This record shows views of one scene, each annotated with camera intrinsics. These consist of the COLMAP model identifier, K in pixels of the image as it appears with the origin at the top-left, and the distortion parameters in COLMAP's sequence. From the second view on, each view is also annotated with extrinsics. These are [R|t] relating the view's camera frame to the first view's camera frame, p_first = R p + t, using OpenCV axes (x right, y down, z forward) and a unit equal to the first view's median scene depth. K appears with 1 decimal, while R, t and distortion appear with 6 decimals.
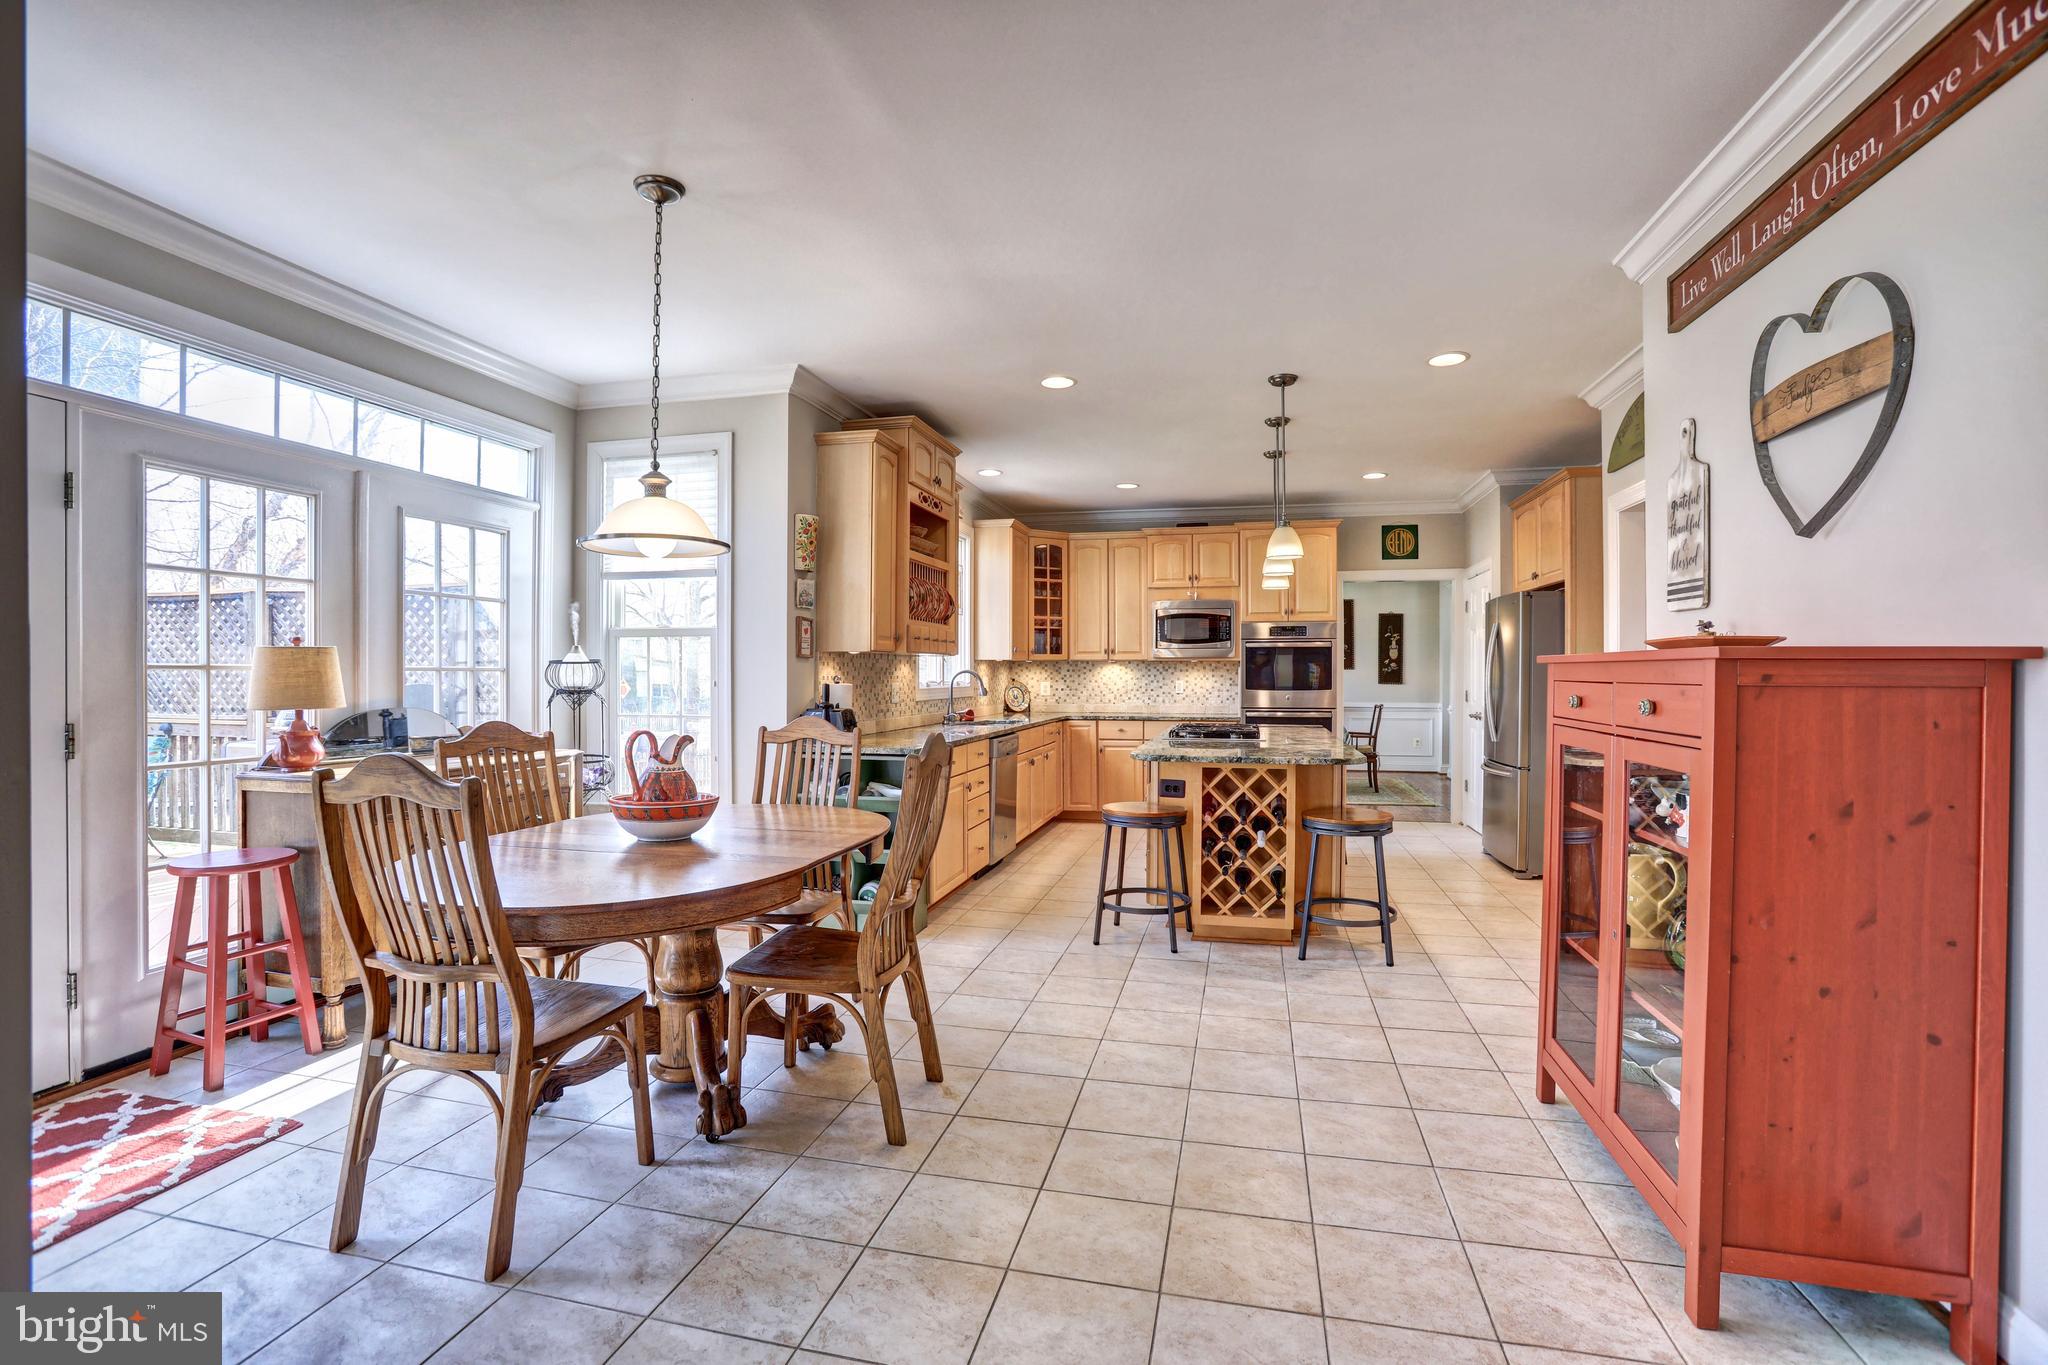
lens RADIAL K [[925.5, 0, 1031.1], [0, 925.5, 678.7], [0, 0, 1]] dist [-0.084621, 0.036040]
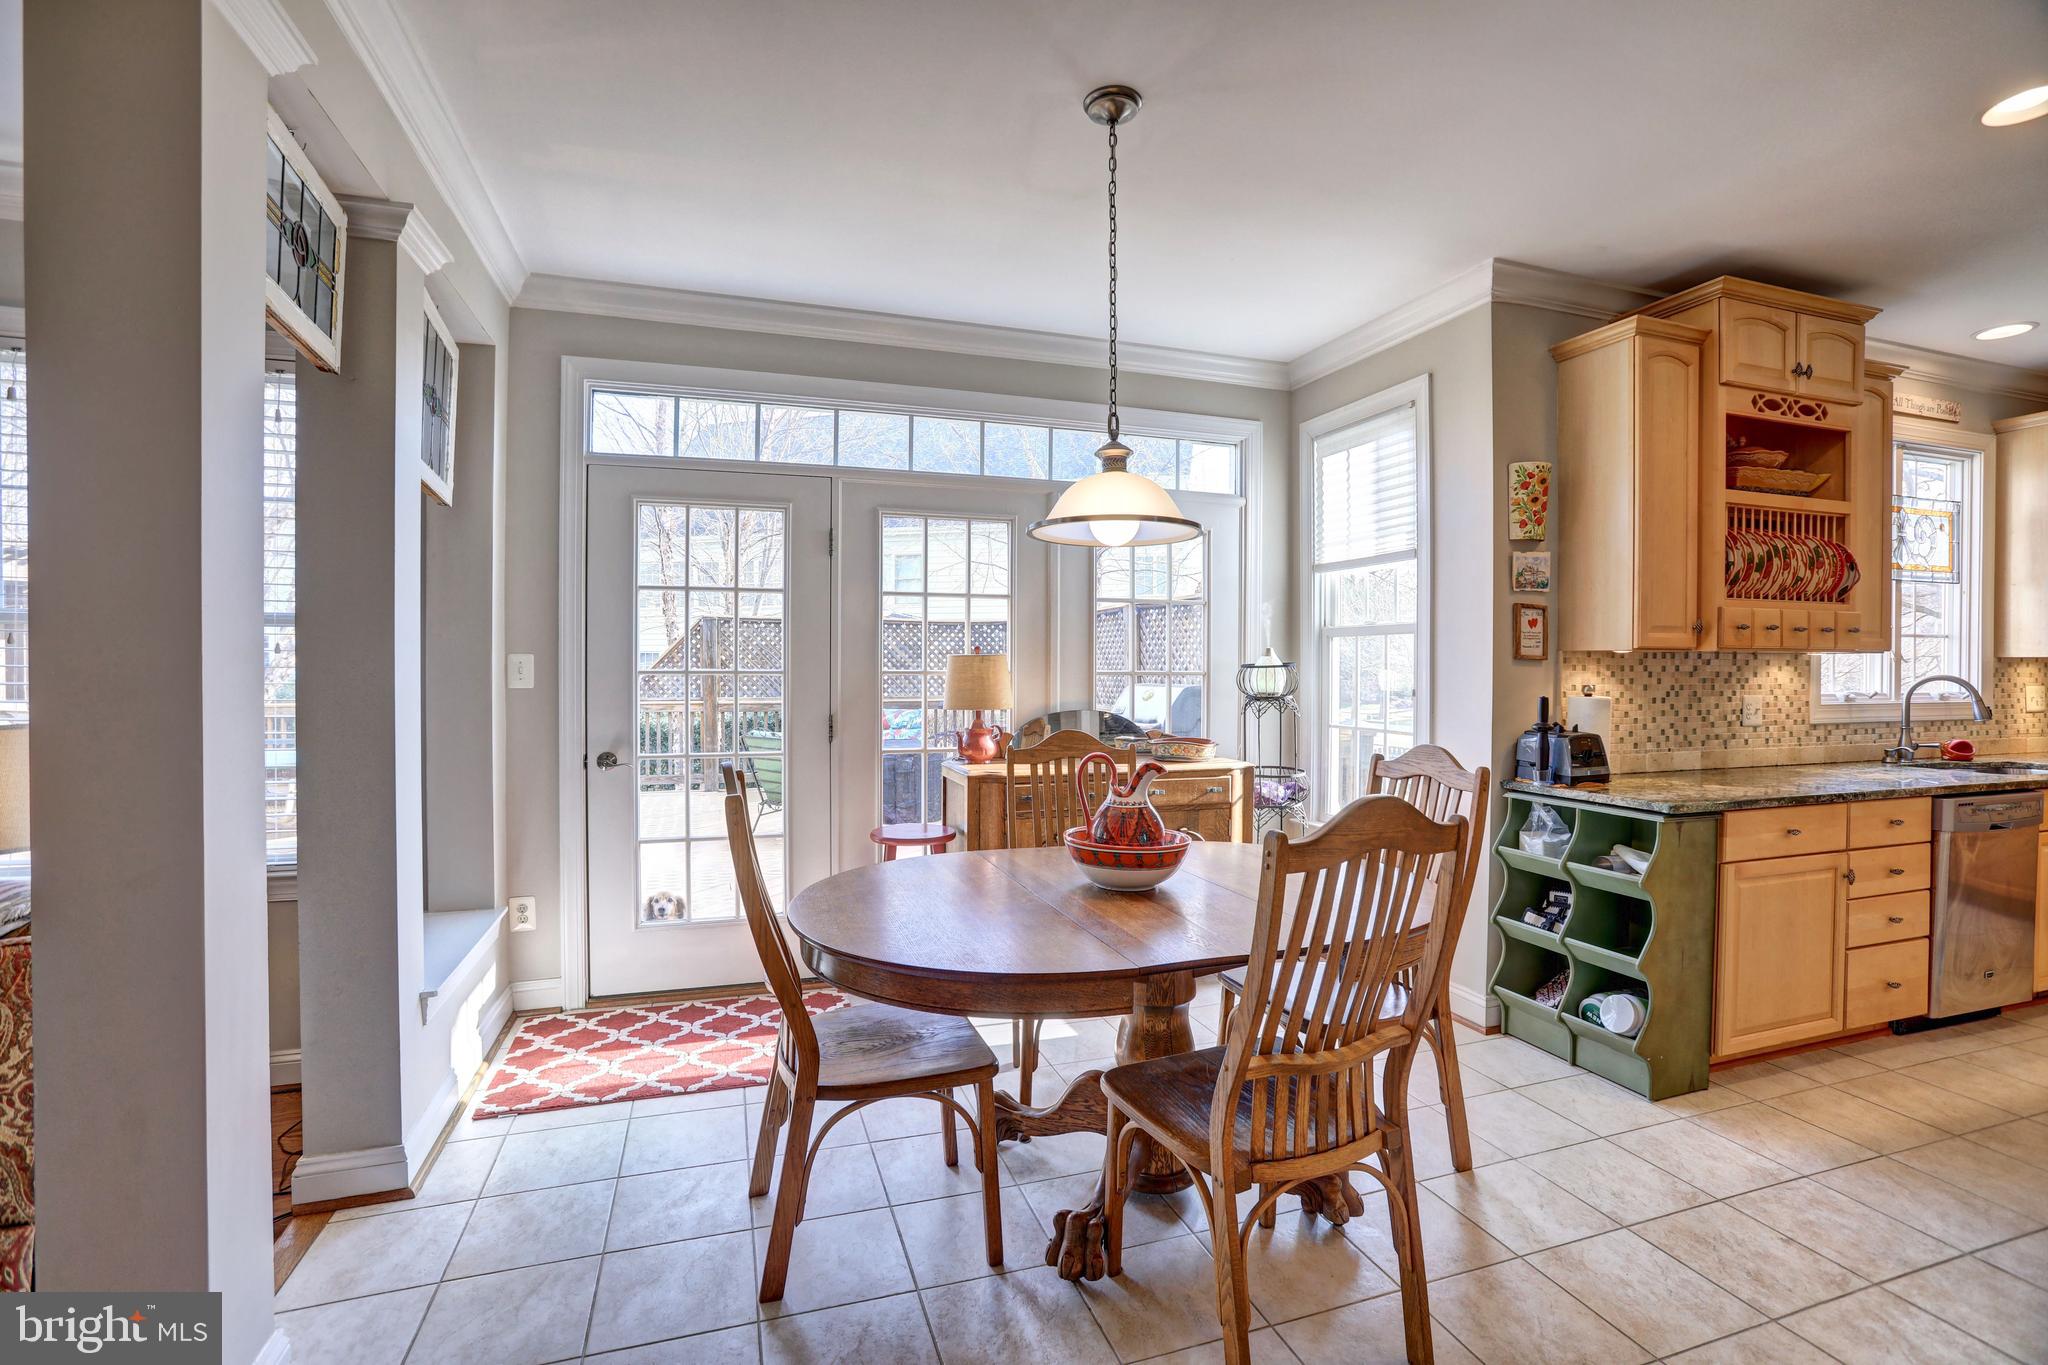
lens RADIAL K [[925.5, 0, 1031.1], [0, 925.5, 678.7], [0, 0, 1]] dist [-0.084621, 0.036040]
pose [[0.525704, 0.012518, -0.850575, 0.151729], [-0.008226, 0.999920, 0.009632, -0.011353], [0.850628, 0.001934, 0.525765, 0.286919]]
